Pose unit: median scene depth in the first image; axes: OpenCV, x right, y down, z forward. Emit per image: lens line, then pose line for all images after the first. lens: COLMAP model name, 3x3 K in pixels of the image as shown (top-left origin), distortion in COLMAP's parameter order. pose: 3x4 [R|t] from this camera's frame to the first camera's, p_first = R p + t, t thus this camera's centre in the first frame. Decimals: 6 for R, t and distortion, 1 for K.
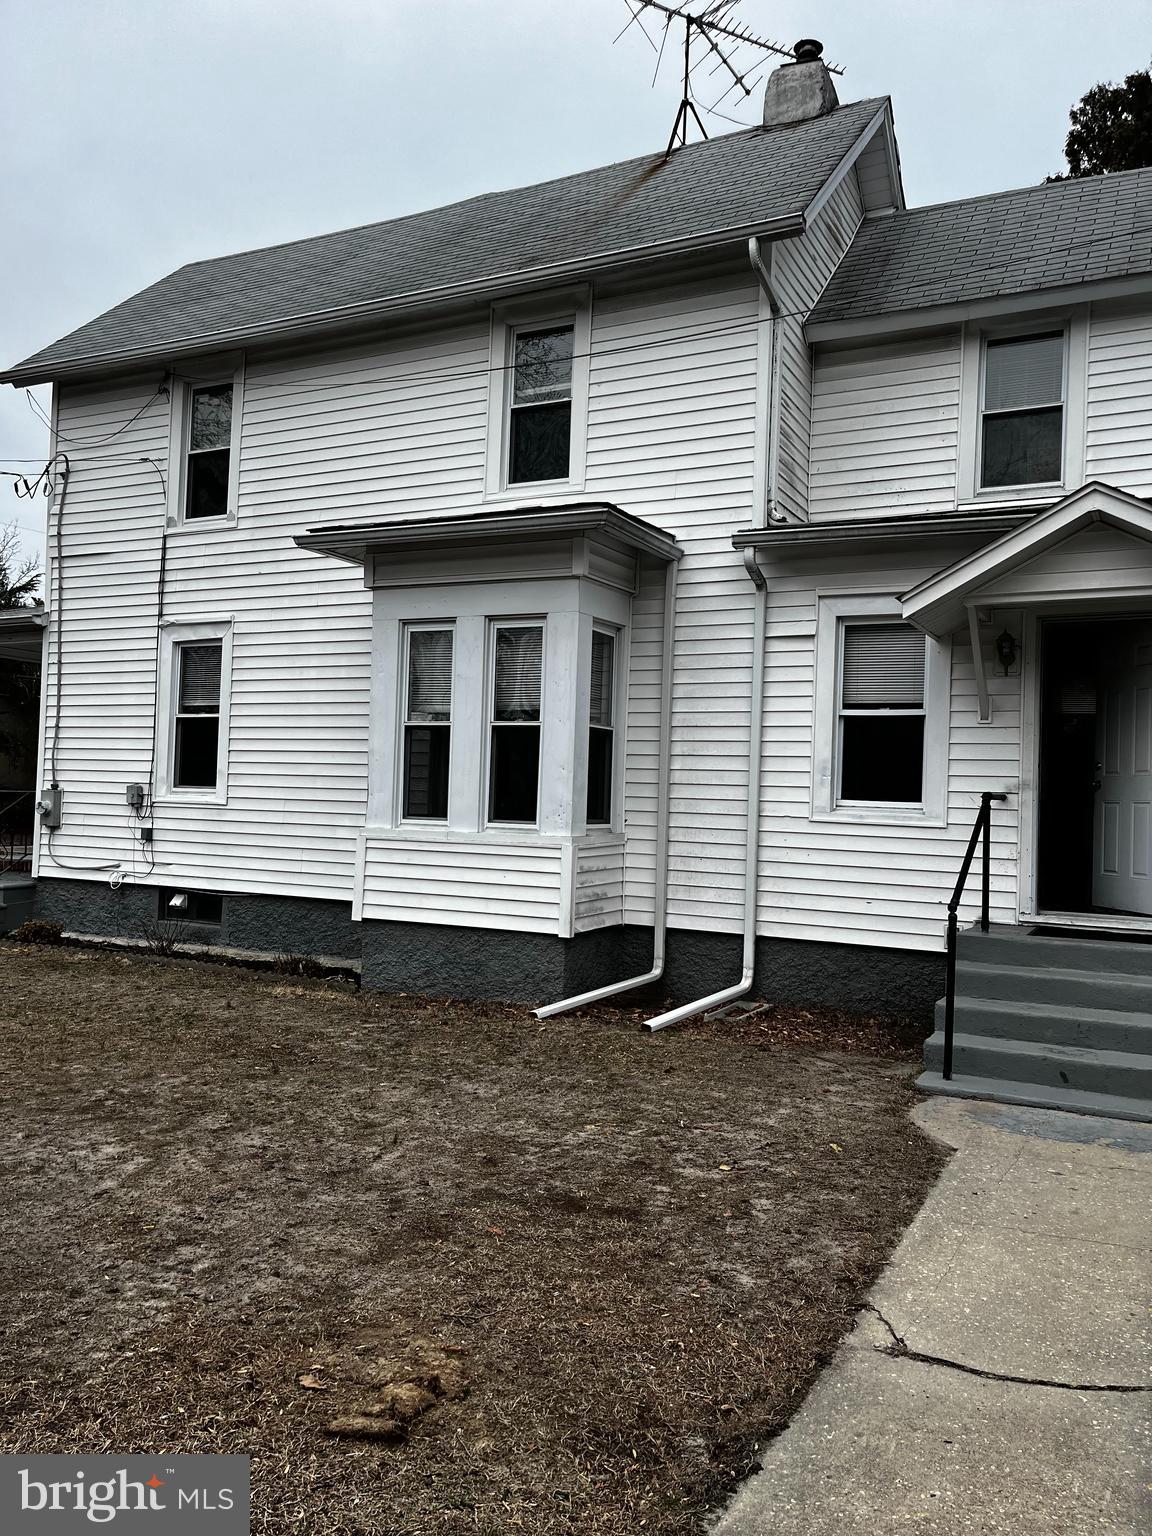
lens RADIAL K [[1156.9, 0, 574.3], [0, 1156.9, 762.9], [0, 0, 1]] dist [0.056447, -0.003957]
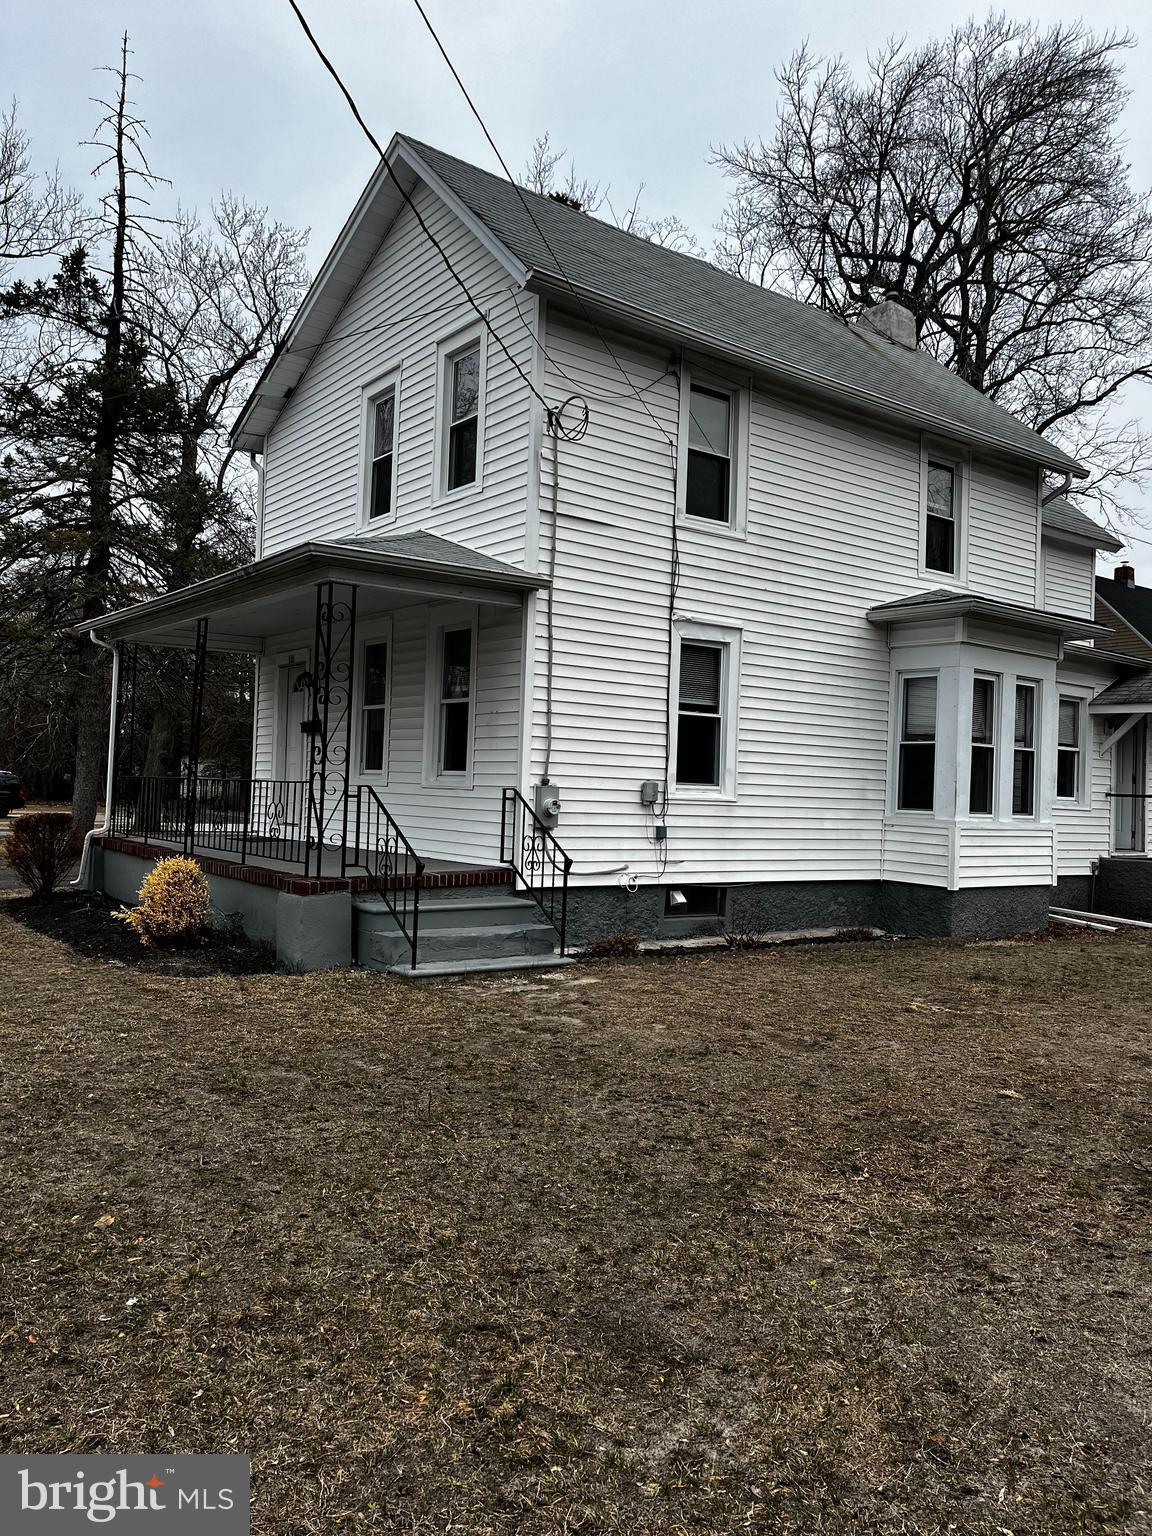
lens RADIAL K [[1156.9, 0, 577.7], [0, 1156.9, 766.9], [0, 0, 1]] dist [0.056447, -0.003957]
pose [[0.437012, 0.006325, 0.899434, -1.280333], [-0.047298, 0.998753, 0.015957, -0.005881], [-0.898211, -0.049515, 0.436766, 0.651906]]
